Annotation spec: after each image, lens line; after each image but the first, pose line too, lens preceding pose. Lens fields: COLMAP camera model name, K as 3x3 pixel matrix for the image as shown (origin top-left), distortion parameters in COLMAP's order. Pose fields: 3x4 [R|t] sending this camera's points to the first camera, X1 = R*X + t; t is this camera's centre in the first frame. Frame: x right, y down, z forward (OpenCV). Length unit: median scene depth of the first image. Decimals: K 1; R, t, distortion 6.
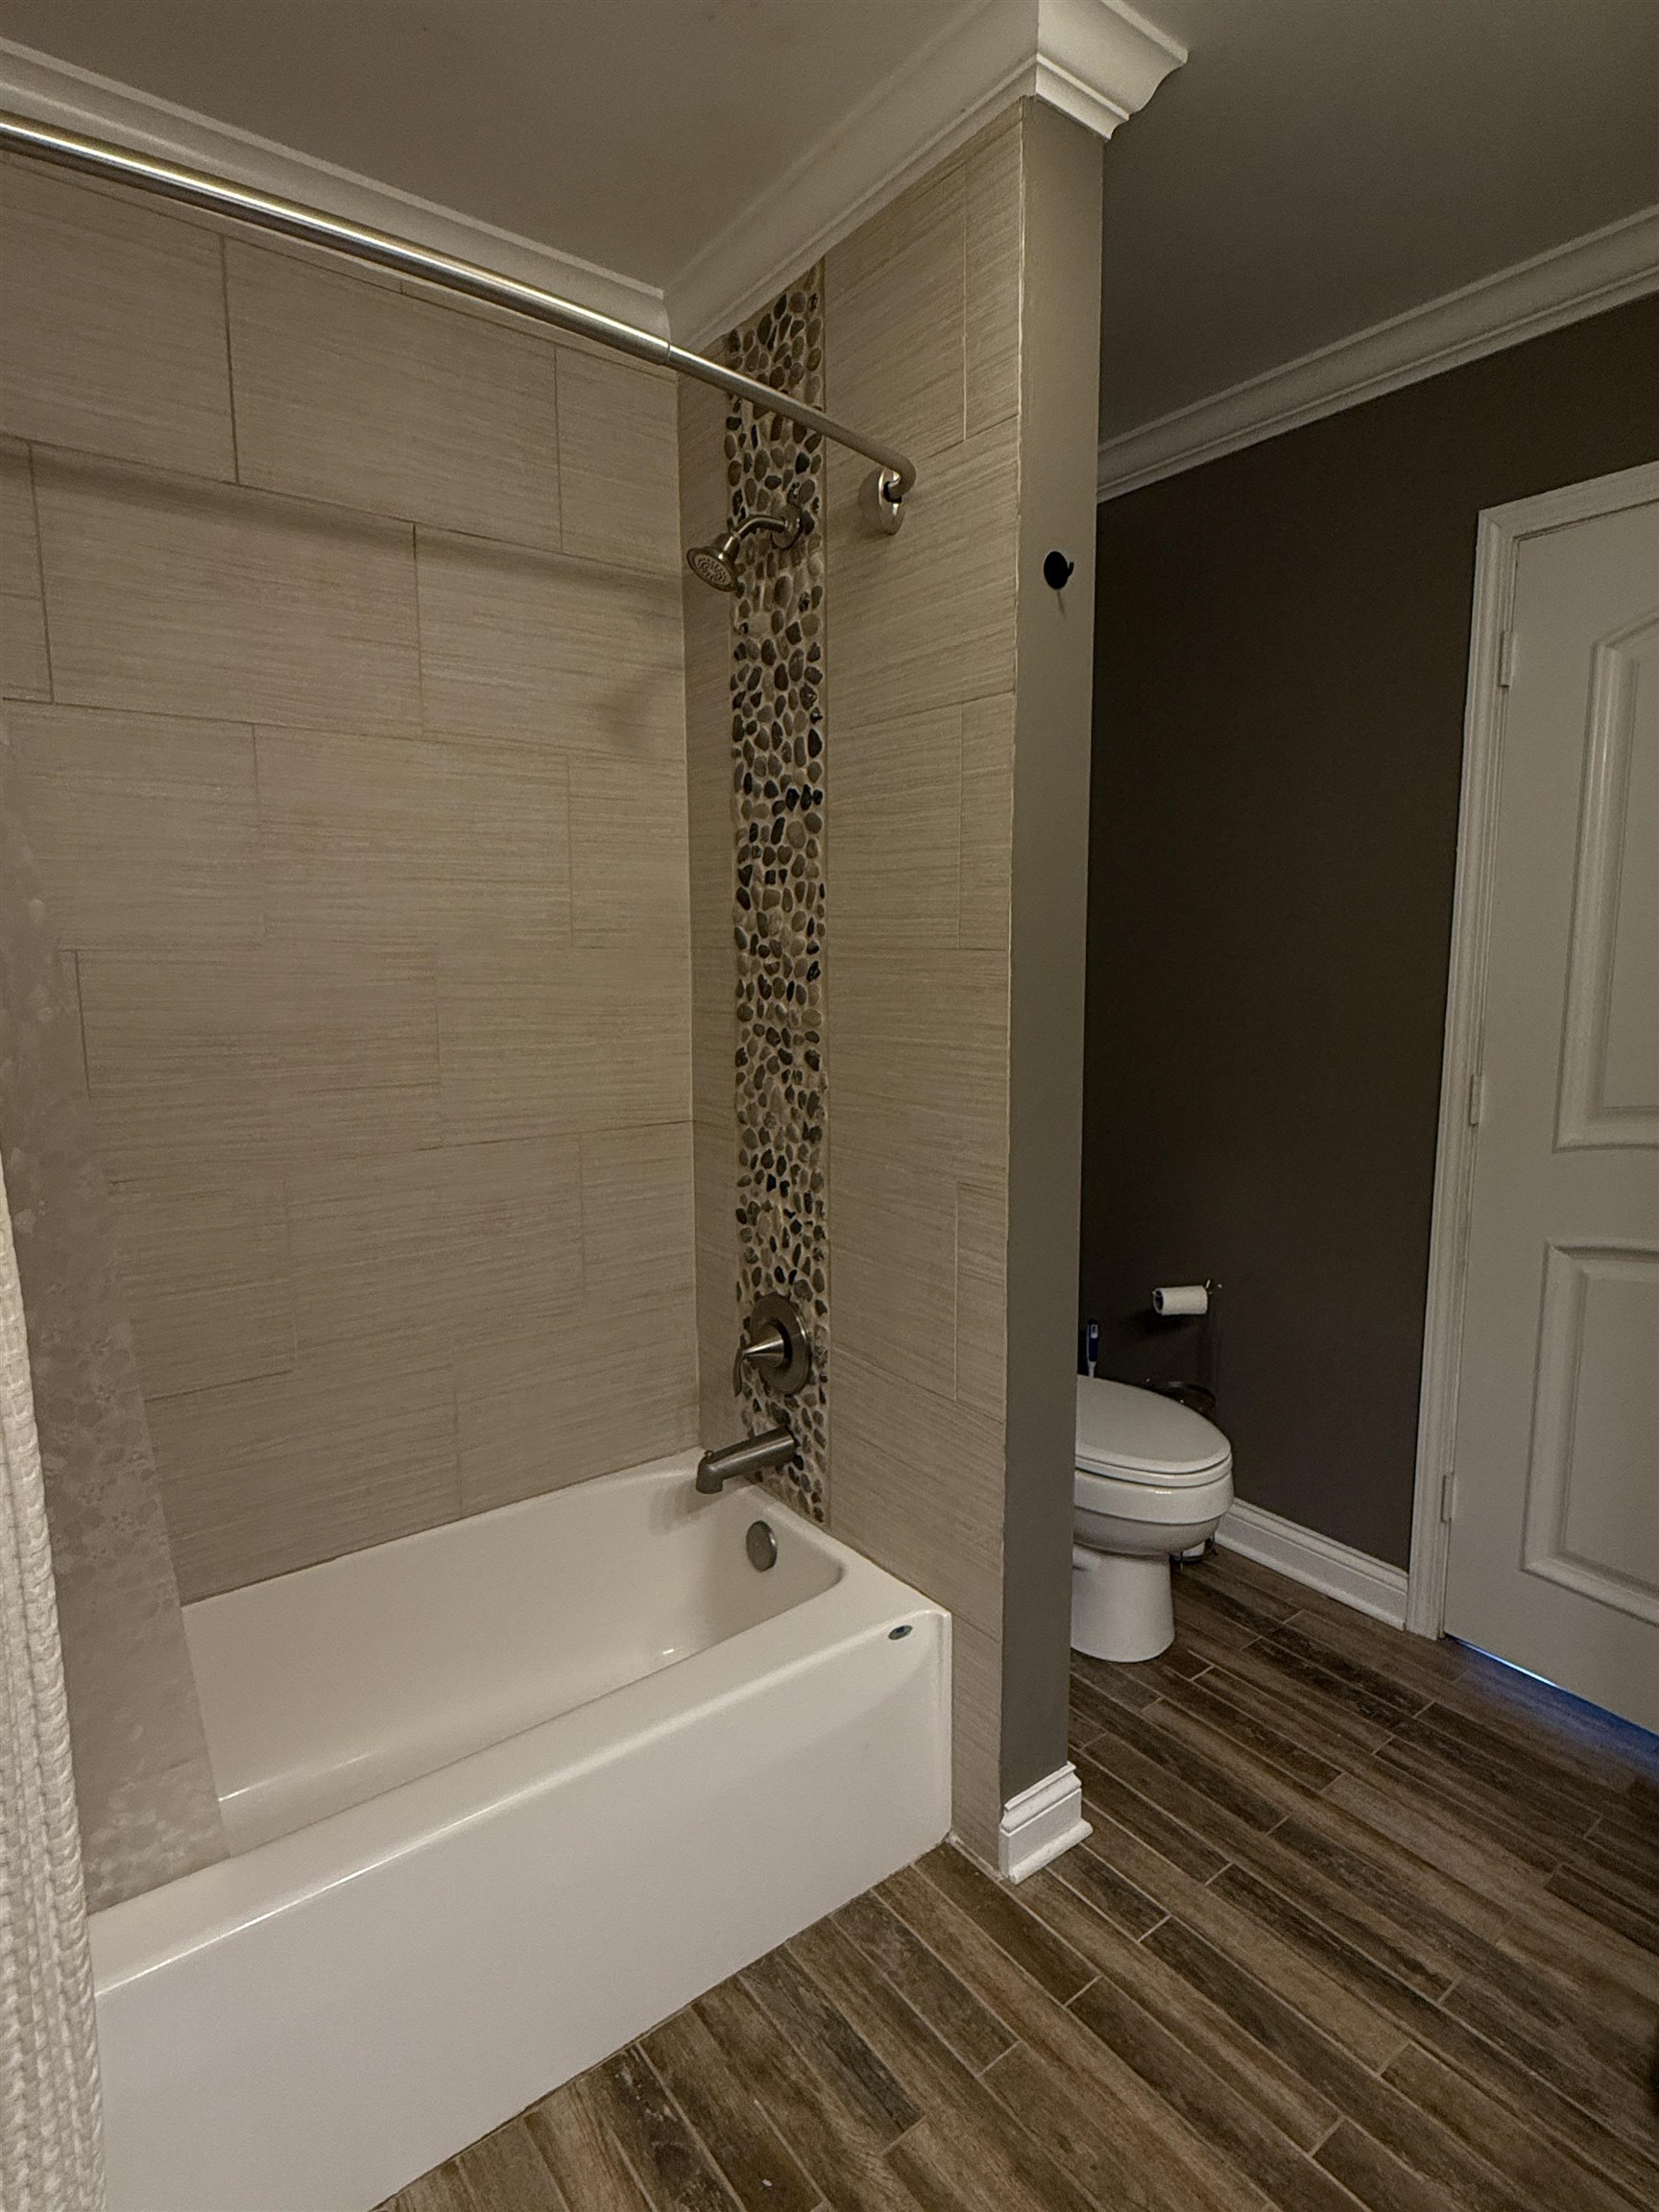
lens RADIAL K [[1161.9, 0, 826.5], [0, 1161.9, 1102.3], [0, 0, 1]] dist [-0.001442, -0.000761]
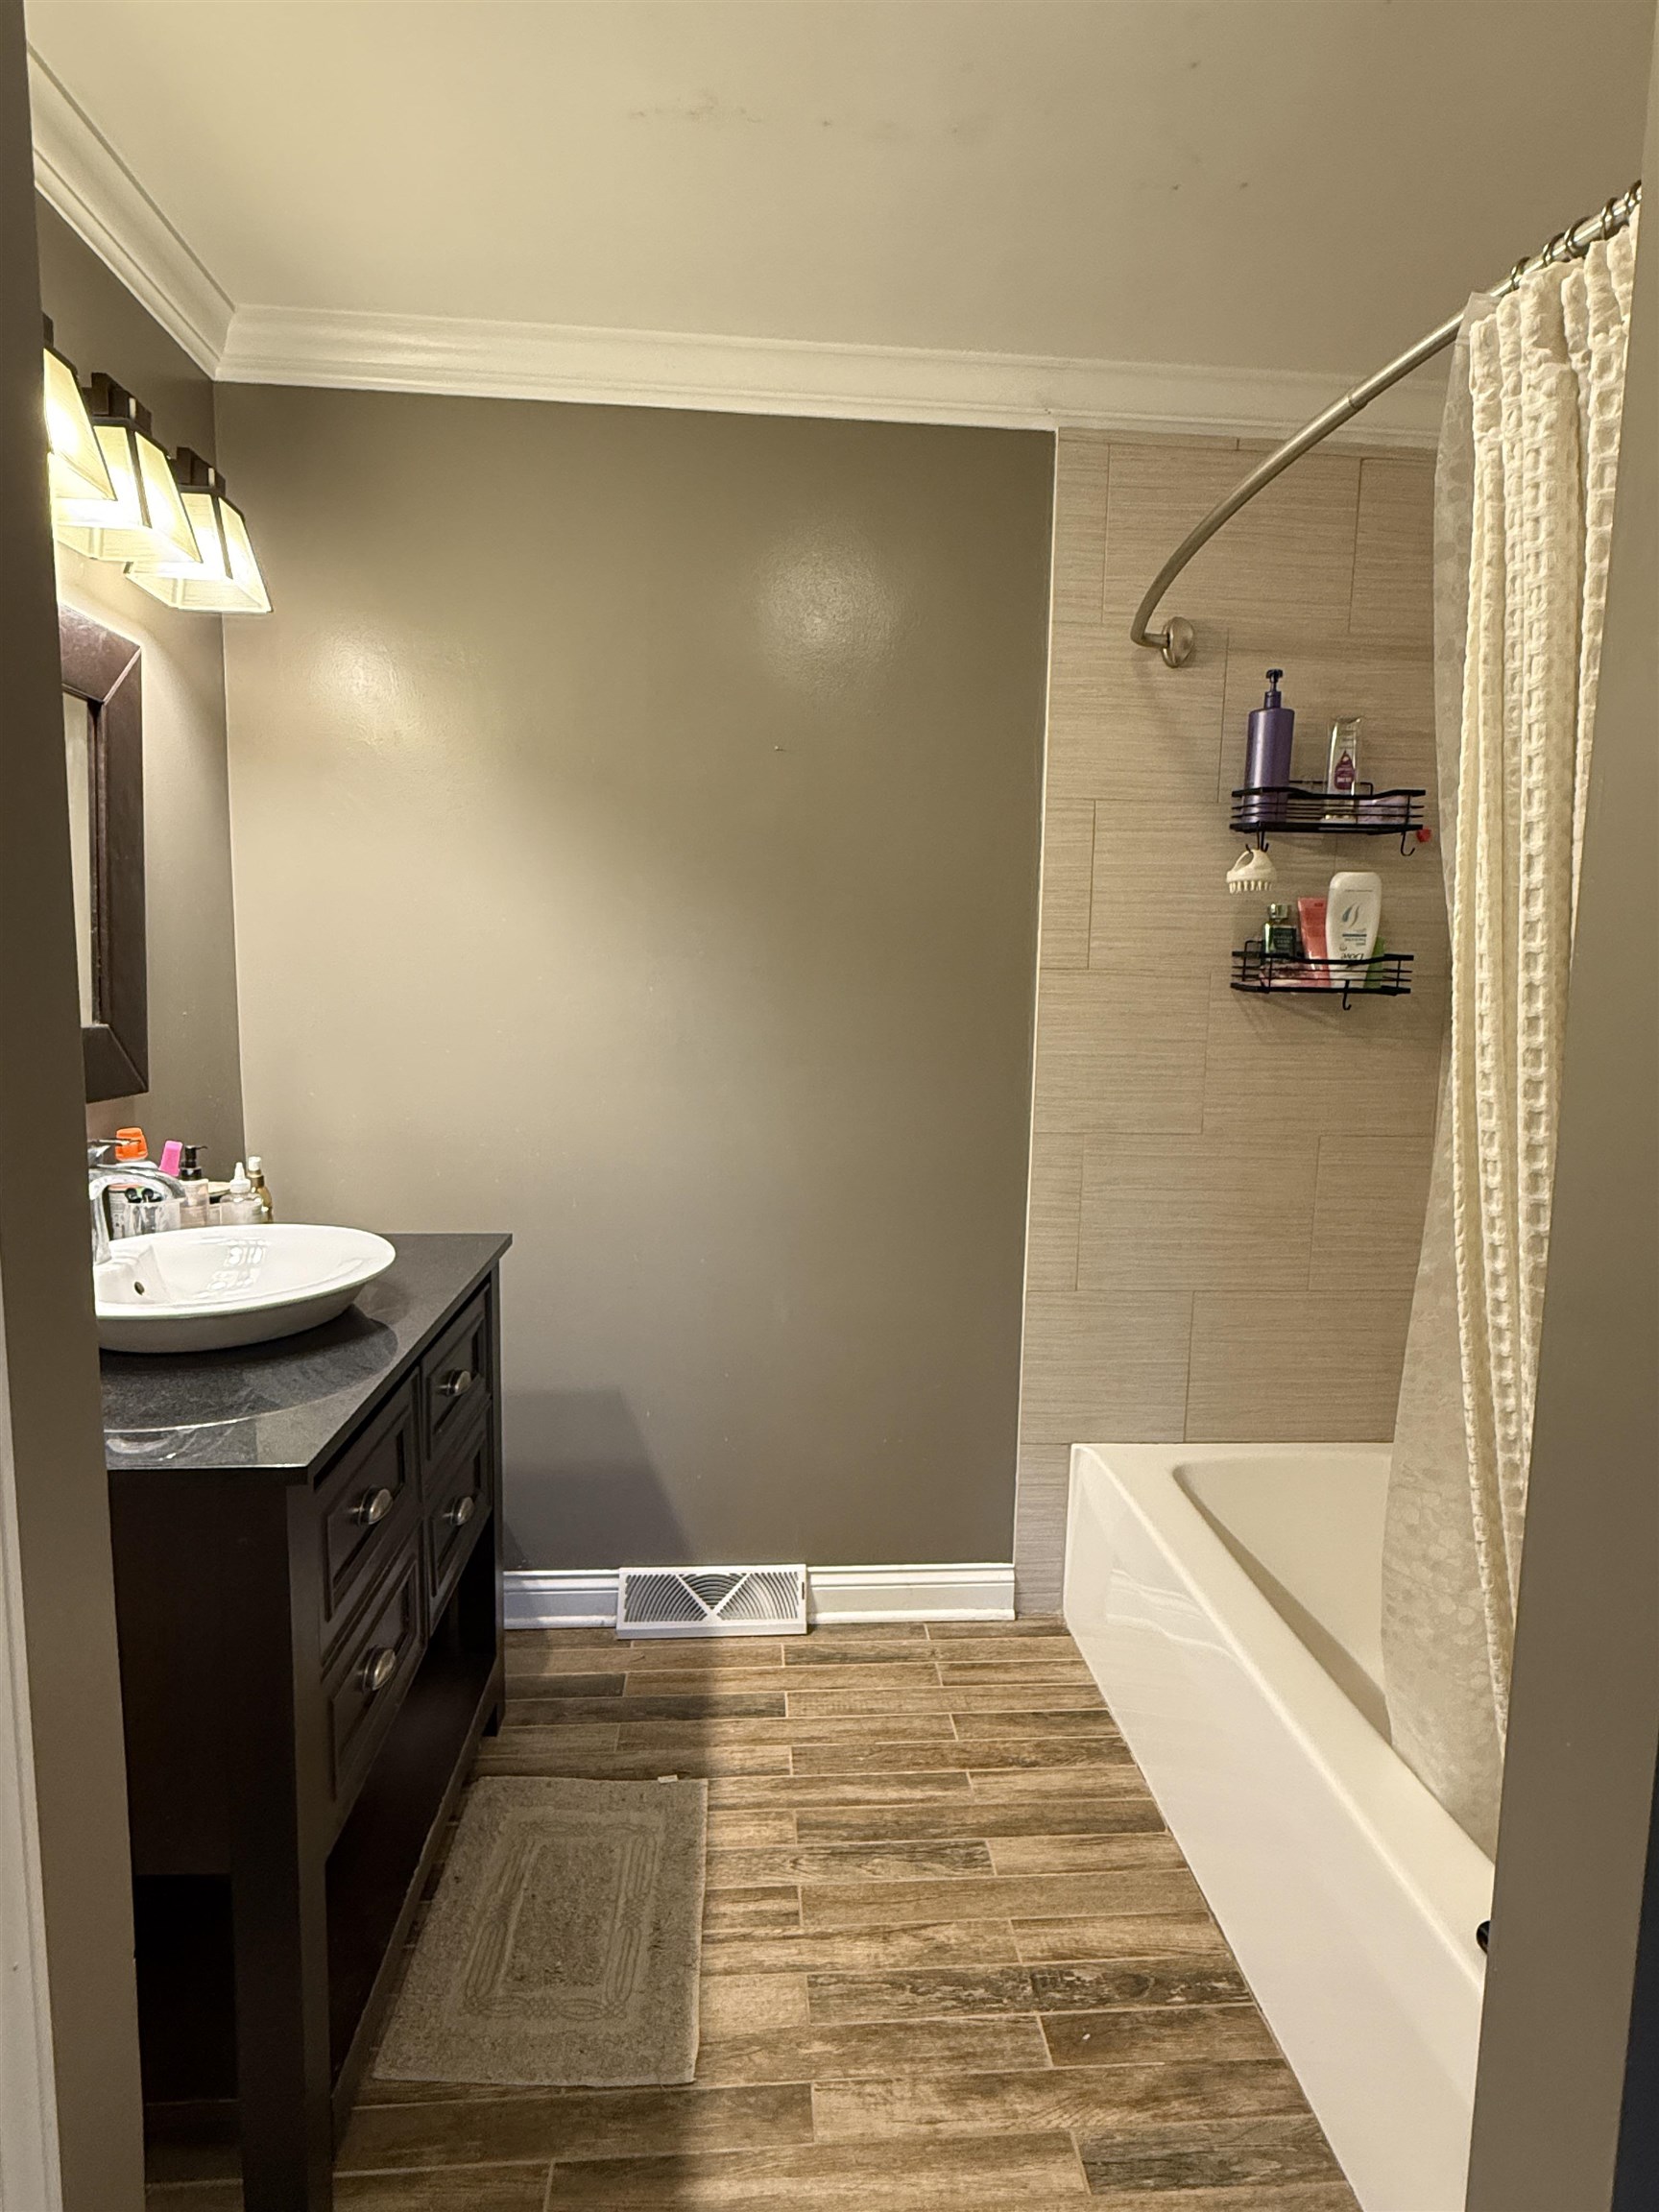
lens RADIAL K [[1161.9, 0, 829.6], [0, 1161.9, 1098.9], [0, 0, 1]] dist [-0.001442, -0.000761]
pose [[-0.543517, 0.084936, -0.835090, 0.886179], [-0.146040, 0.970126, 0.193721, -0.136847], [0.826596, 0.227247, -0.514876, 1.077119]]
